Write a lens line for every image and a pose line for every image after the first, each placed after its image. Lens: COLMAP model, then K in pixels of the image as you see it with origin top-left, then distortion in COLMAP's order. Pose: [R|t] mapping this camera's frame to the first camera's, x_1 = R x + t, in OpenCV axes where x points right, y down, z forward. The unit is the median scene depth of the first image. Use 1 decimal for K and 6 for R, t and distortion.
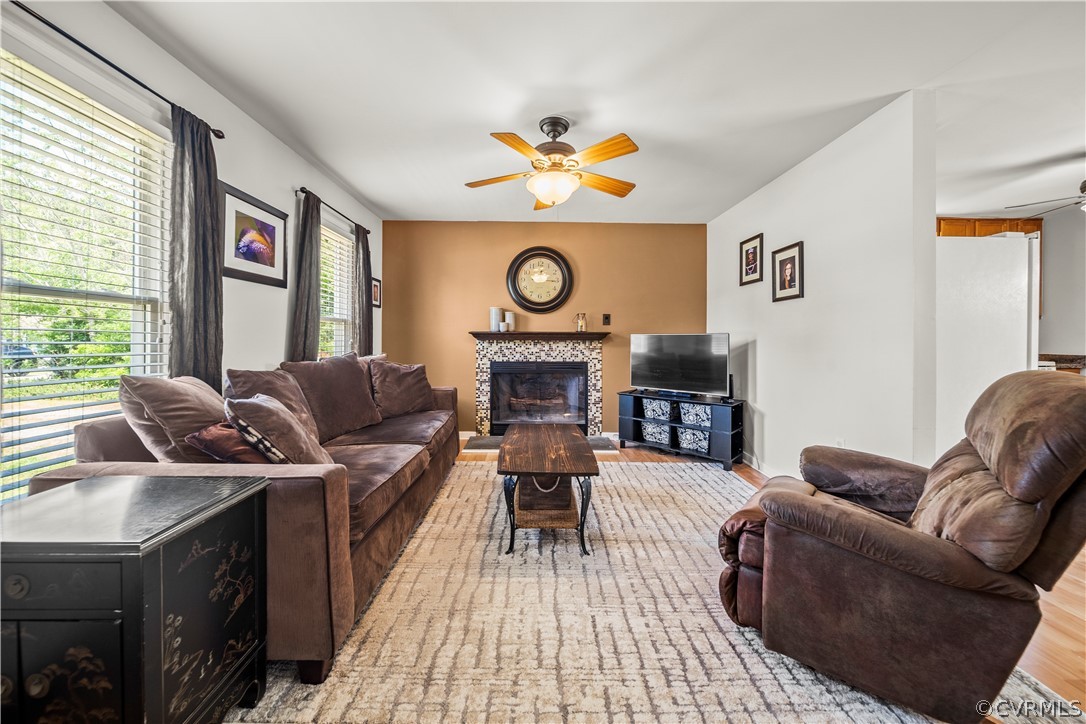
lens RADIAL K [[387.7, 0, 537.5], [0, 387.7, 338.3], [0, 0, 1]] dist [-0.000125, -0.002089]
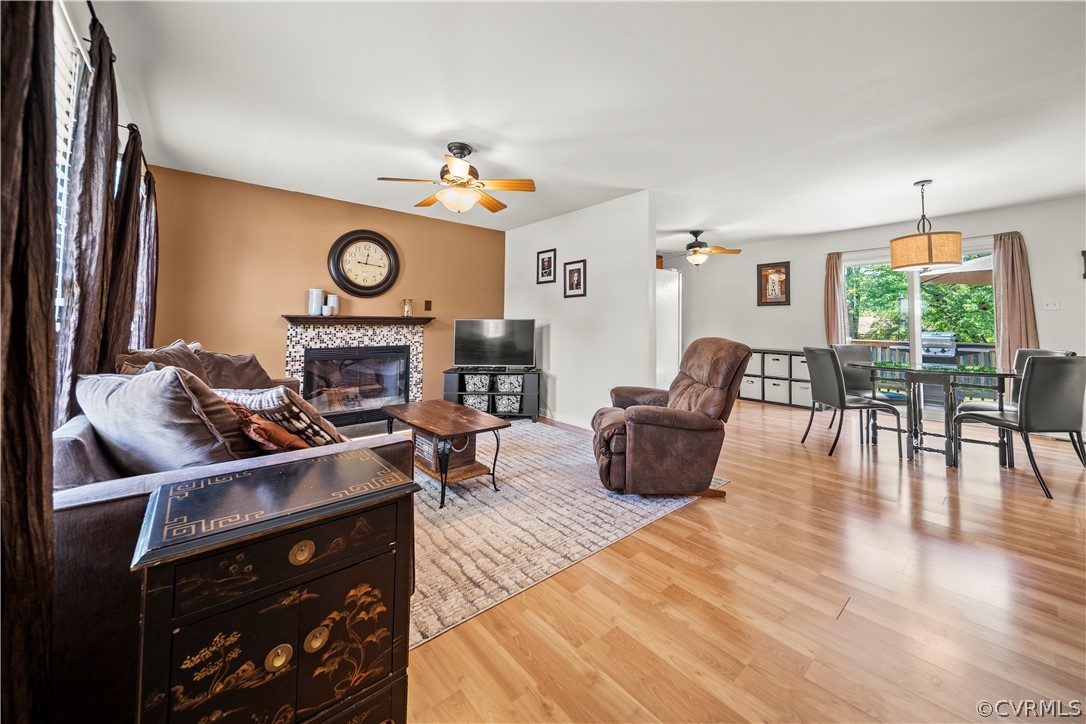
lens RADIAL K [[397.3, 0, 541.0], [0, 397.3, 309.6], [0, 0, 1]] dist [-0.001110, -0.000065]
pose [[0.771371, 0.021591, 0.636020, -0.541998], [-0.001323, 0.999477, -0.032325, -0.002955], [-0.636385, 0.024093, 0.770996, -0.111067]]
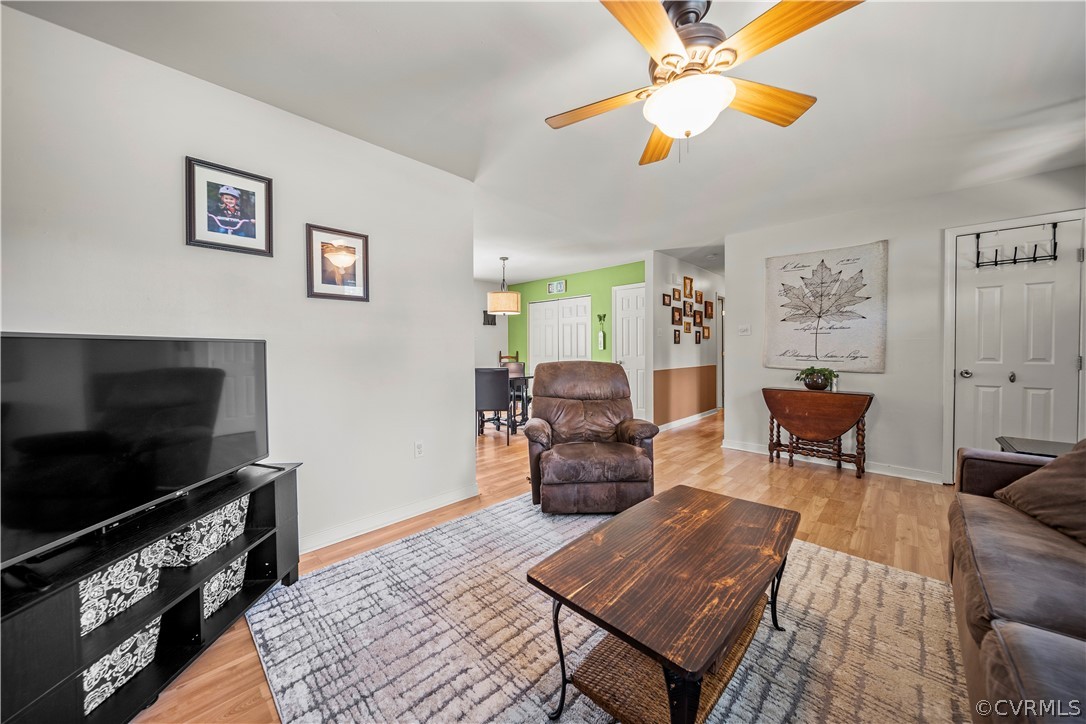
lens RADIAL K [[383.7, 0, 543.7], [0, 383.7, 352.8], [0, 0, 1]] dist [-0.000001, -0.000073]
pose [[-0.712792, -0.006827, 0.701342, -0.236983], [-0.001015, 0.999962, 0.008702, 0.000415], [-0.701375, 0.005491, -0.712772, 1.634591]]
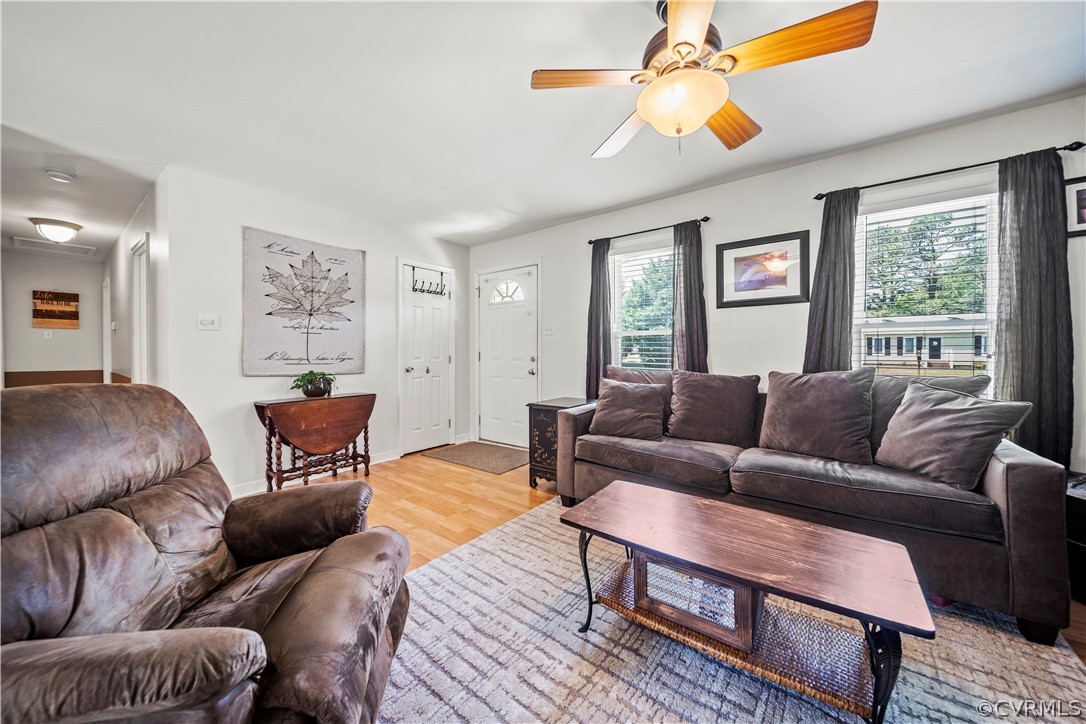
lens RADIAL K [[383.7, 0, 543.7], [0, 383.7, 352.8], [0, 0, 1]] dist [-0.000001, -0.000073]
pose [[-0.619142, 0.002907, -0.785274, 0.675488], [0.001725, 0.999996, 0.002342, 0.002949], [0.785277, 0.000095, -0.619144, 1.237315]]
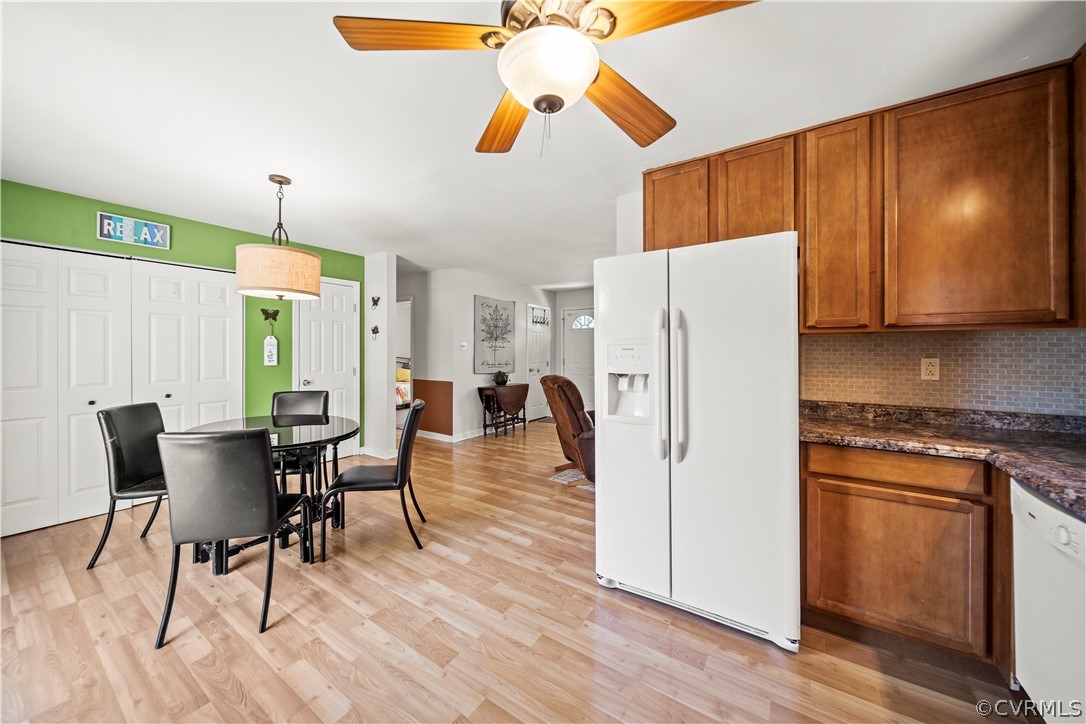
lens RADIAL K [[383.7, 0, 543.7], [0, 383.7, 352.8], [0, 0, 1]] dist [-0.000001, -0.000073]
pose [[-0.559624, 0.001945, -0.828745, 2.089194], [0.004376, 0.999990, -0.000607, -0.048192], [0.828735, -0.003966, -0.559627, 1.386597]]
